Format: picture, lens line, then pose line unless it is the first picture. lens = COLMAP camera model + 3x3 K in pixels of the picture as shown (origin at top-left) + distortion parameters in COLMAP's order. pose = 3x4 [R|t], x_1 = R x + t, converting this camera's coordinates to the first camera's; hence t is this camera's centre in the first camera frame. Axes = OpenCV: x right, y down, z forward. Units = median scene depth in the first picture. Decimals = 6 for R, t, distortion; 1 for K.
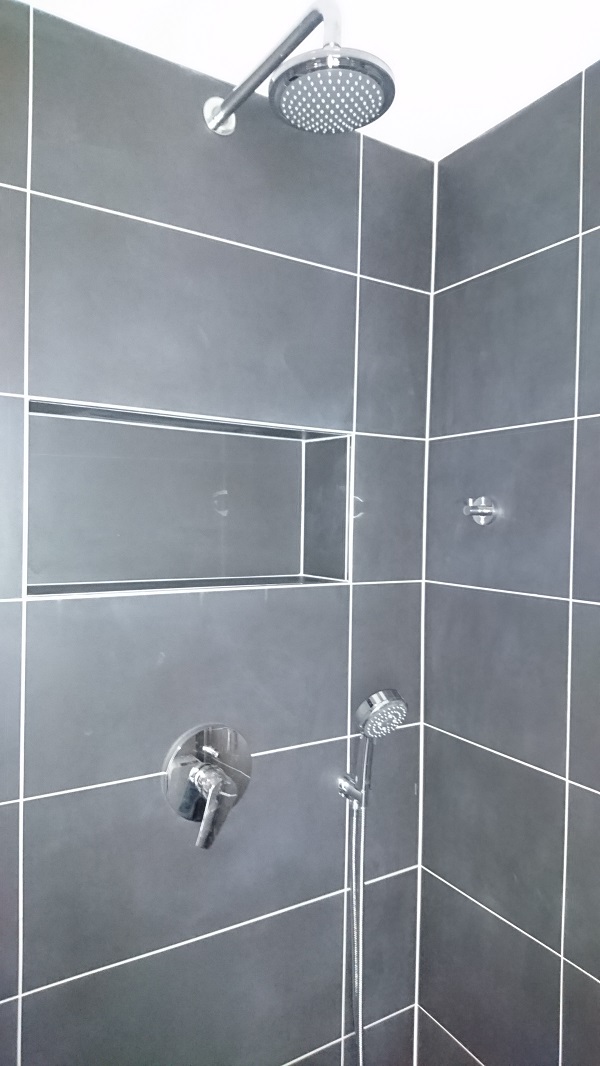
lens RADIAL K [[668.7, 0, 302.7], [0, 668.7, 527.4], [0, 0, 1]] dist [0.027925, -0.034696]
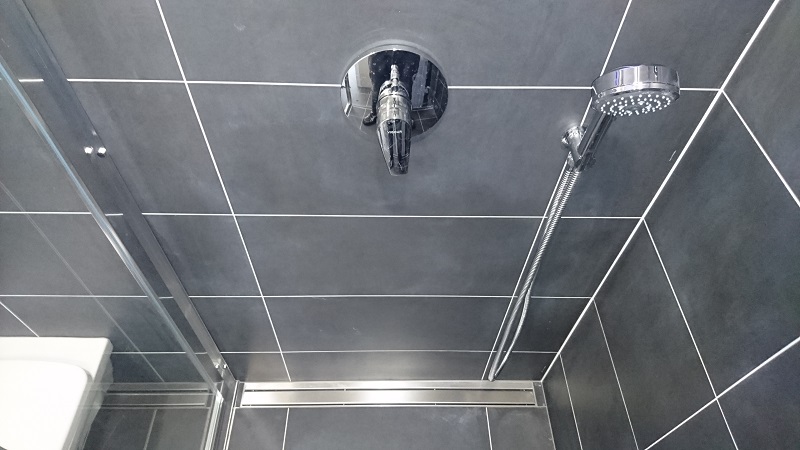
lens RADIAL K [[501.8, 0, 399.9], [0, 501.8, 228.2], [0, 0, 1]] dist [0.027925, -0.034696]
pose [[0.852882, 0.411561, -0.321262, 0.142807], [-0.025134, 0.646974, 0.762097, -0.017518], [0.521498, -0.641905, 0.562137, 0.522864]]
